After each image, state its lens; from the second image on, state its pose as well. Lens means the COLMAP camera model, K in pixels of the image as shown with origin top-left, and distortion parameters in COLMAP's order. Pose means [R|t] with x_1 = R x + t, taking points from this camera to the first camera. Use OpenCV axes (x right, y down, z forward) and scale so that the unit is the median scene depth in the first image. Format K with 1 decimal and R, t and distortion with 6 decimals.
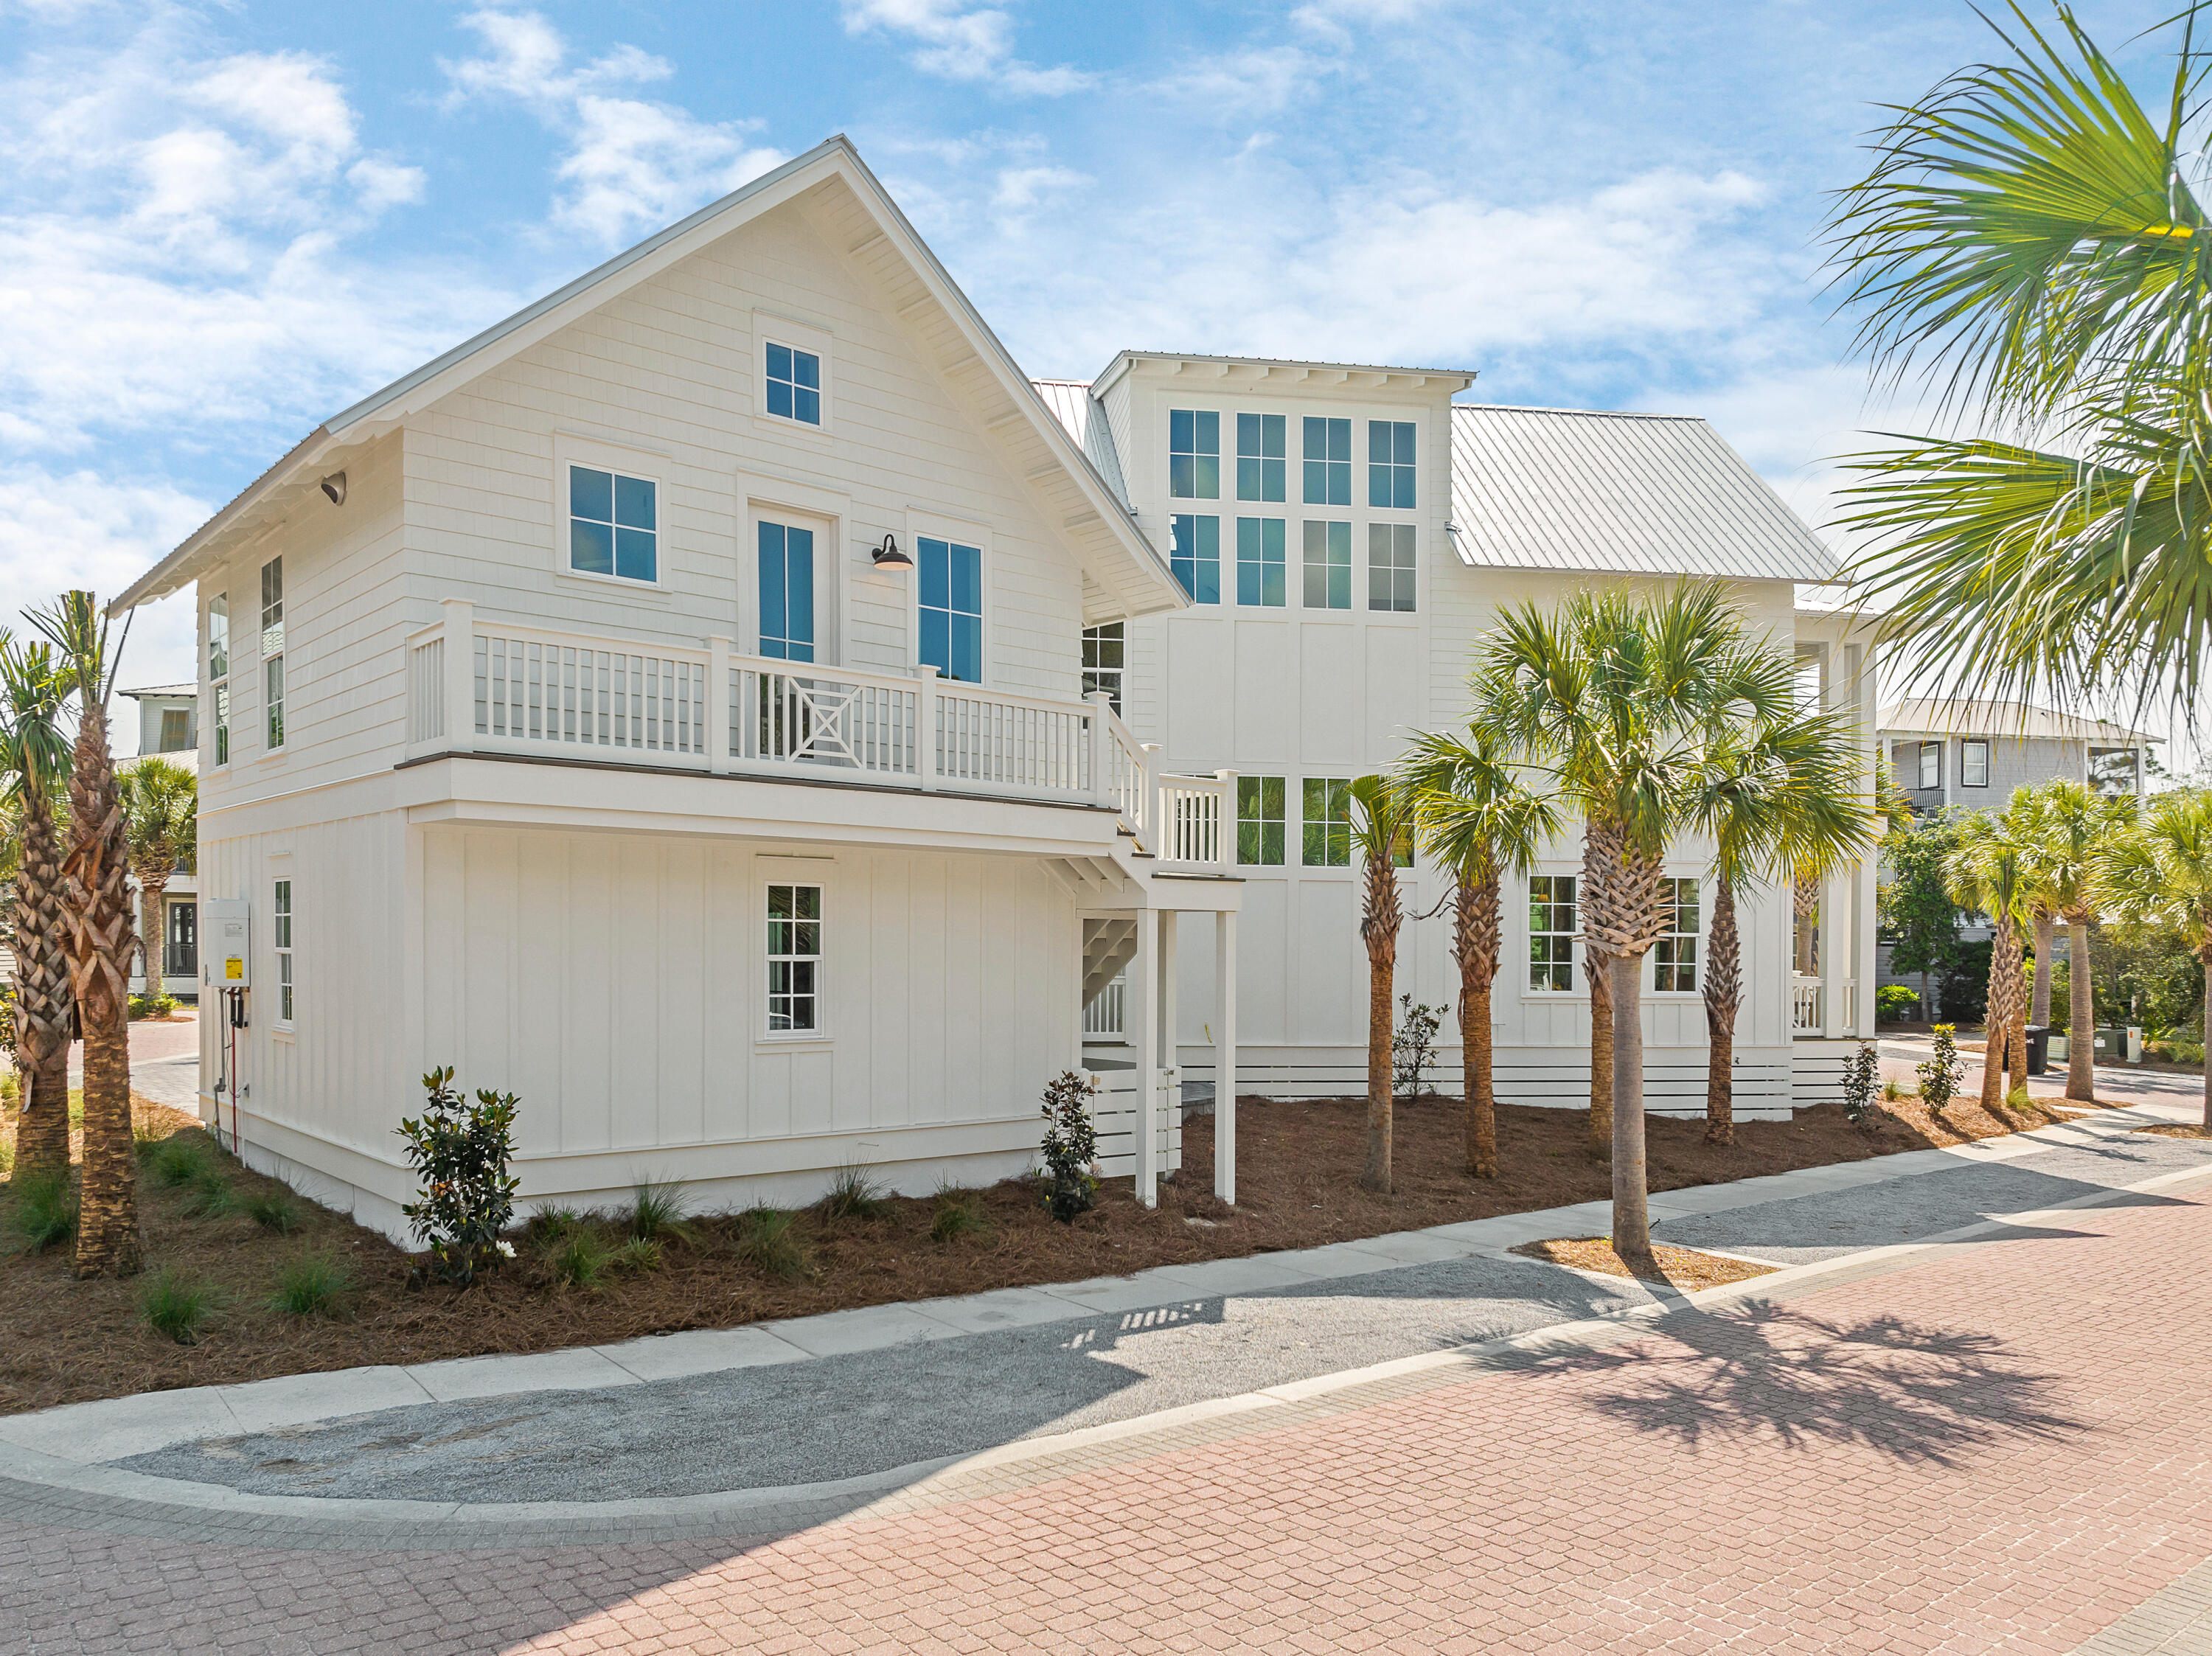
lens RADIAL K [[1652.6, 0, 1054.5], [0, 1652.6, 884.8], [0, 0, 1]] dist [-0.054591, 0.021414]
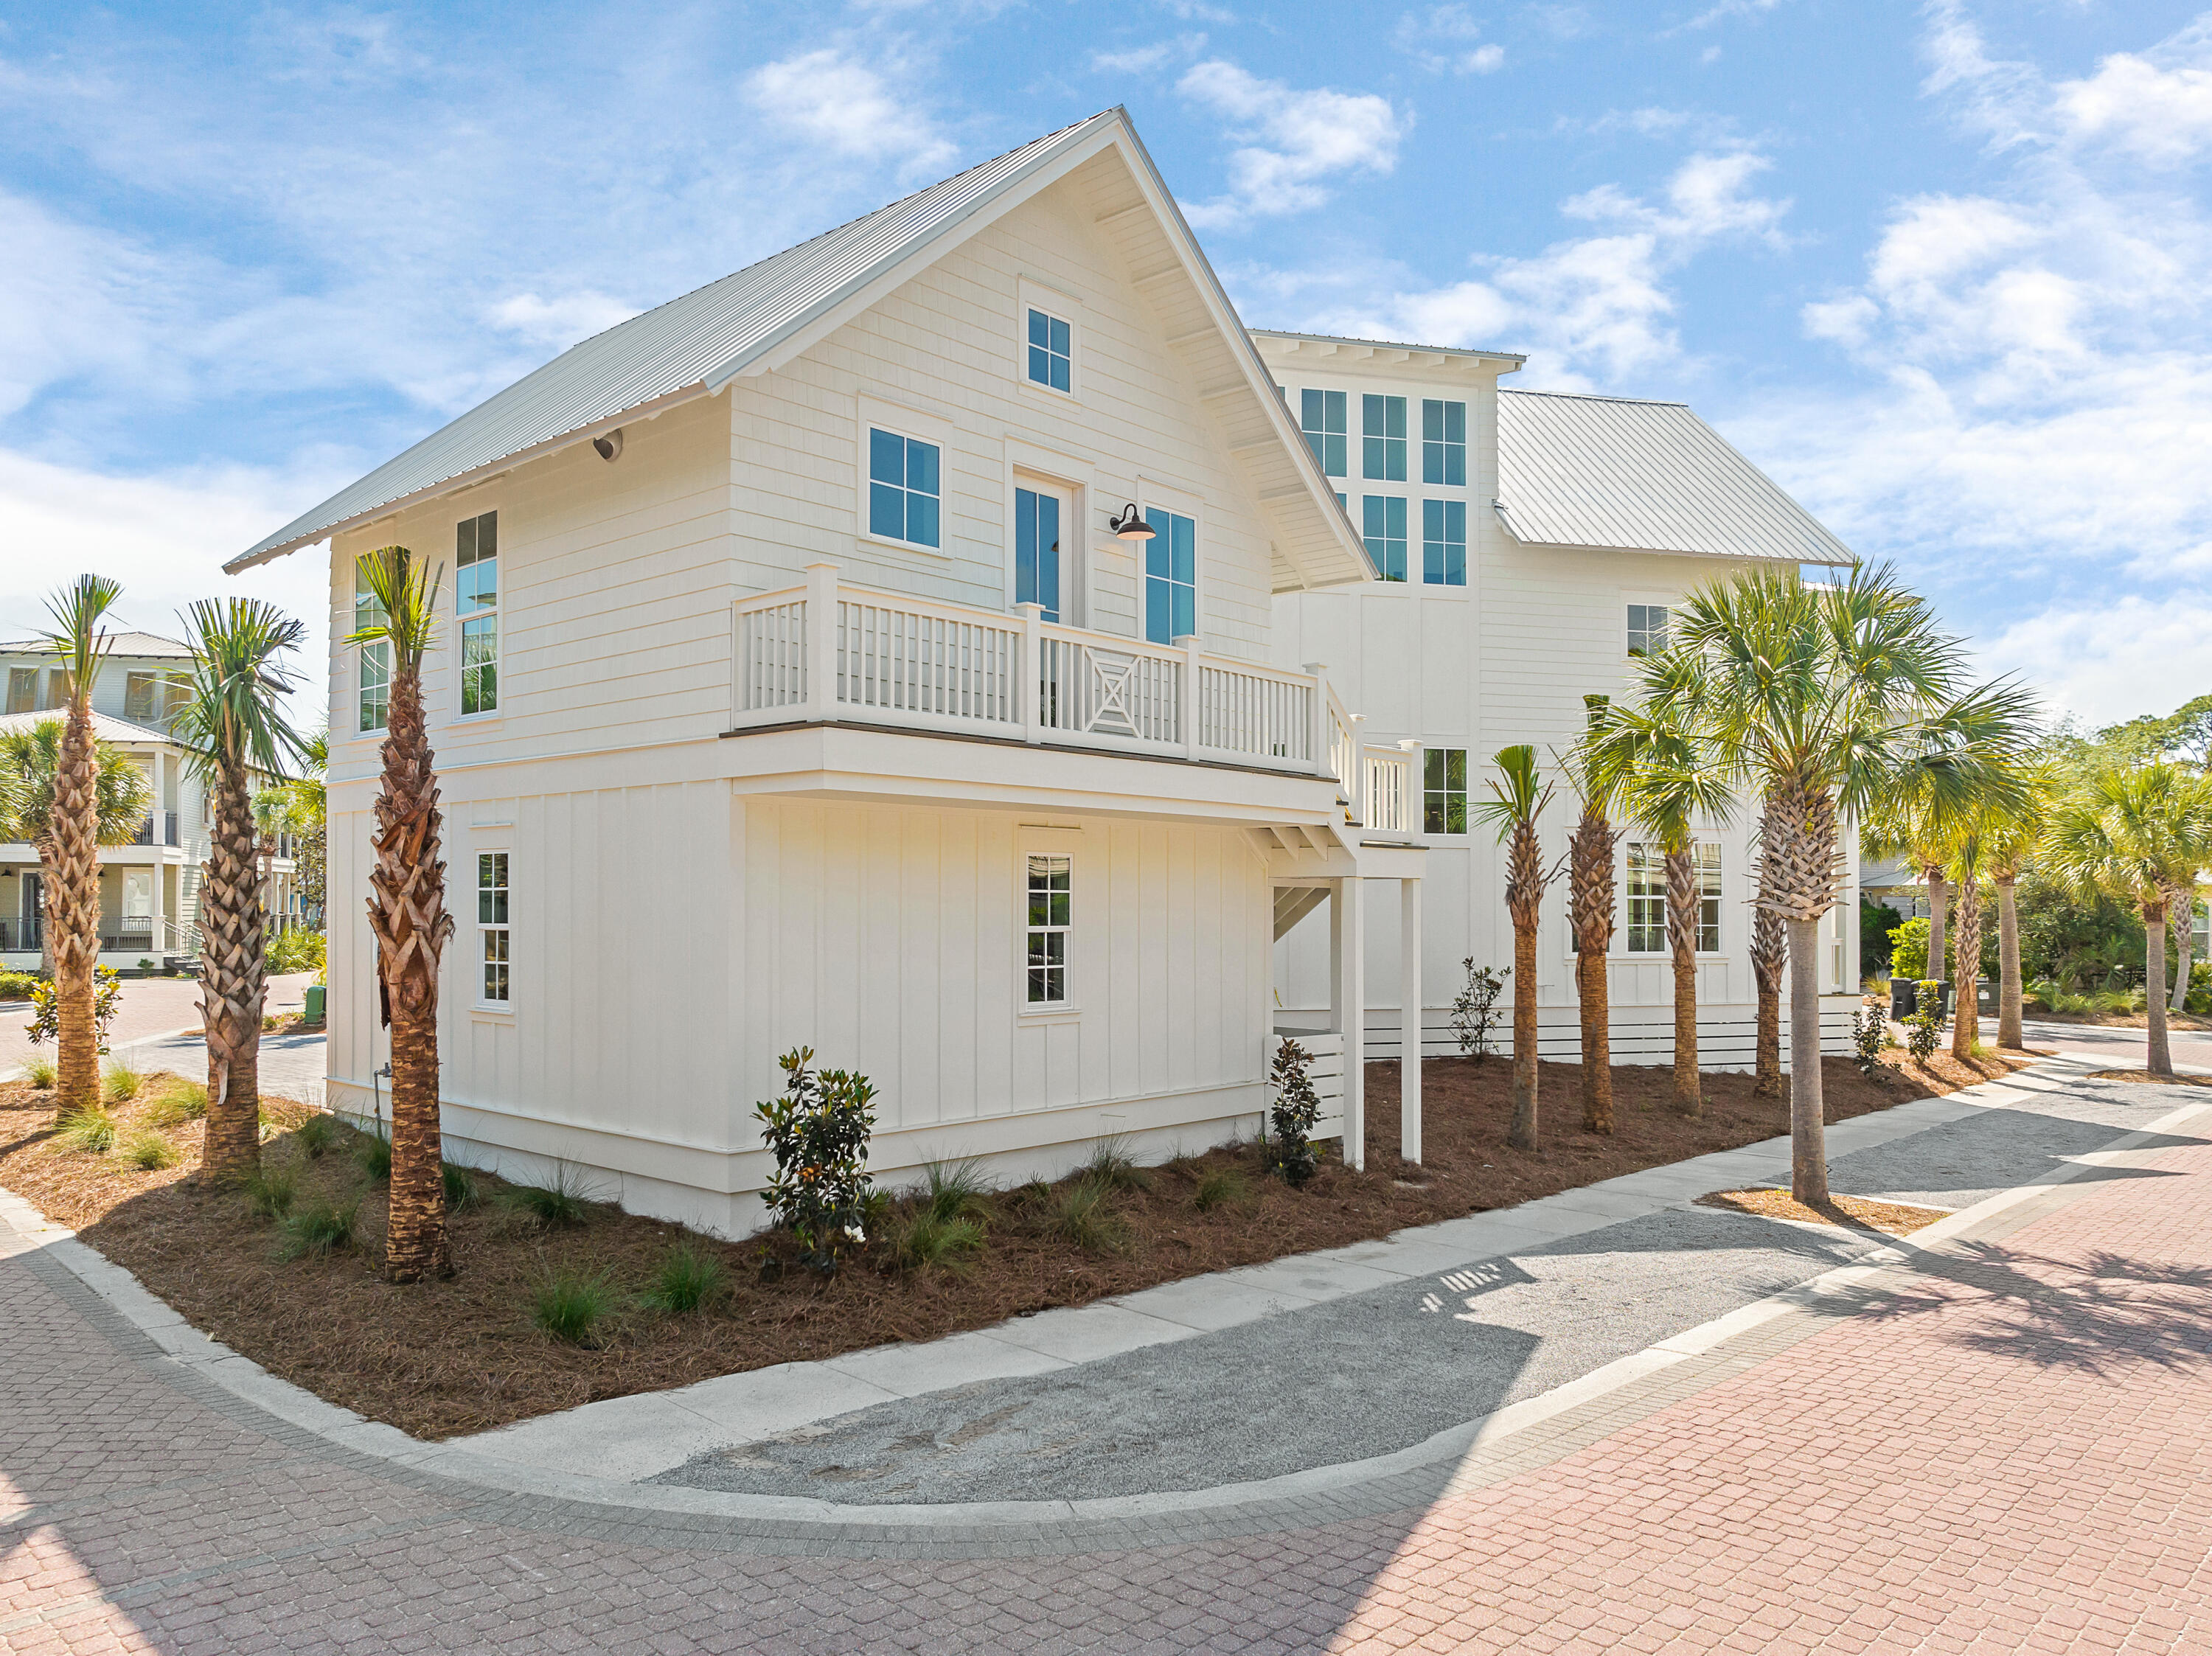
lens RADIAL K [[1652.6, 0, 1011.2], [0, 1652.6, 830.0], [0, 0, 1]] dist [-0.054591, 0.021414]
pose [[0.993404, -0.002583, 0.114634, -0.296518], [0.003869, 0.999932, -0.010999, -0.004565], [-0.114598, 0.011370, 0.993347, 0.018790]]
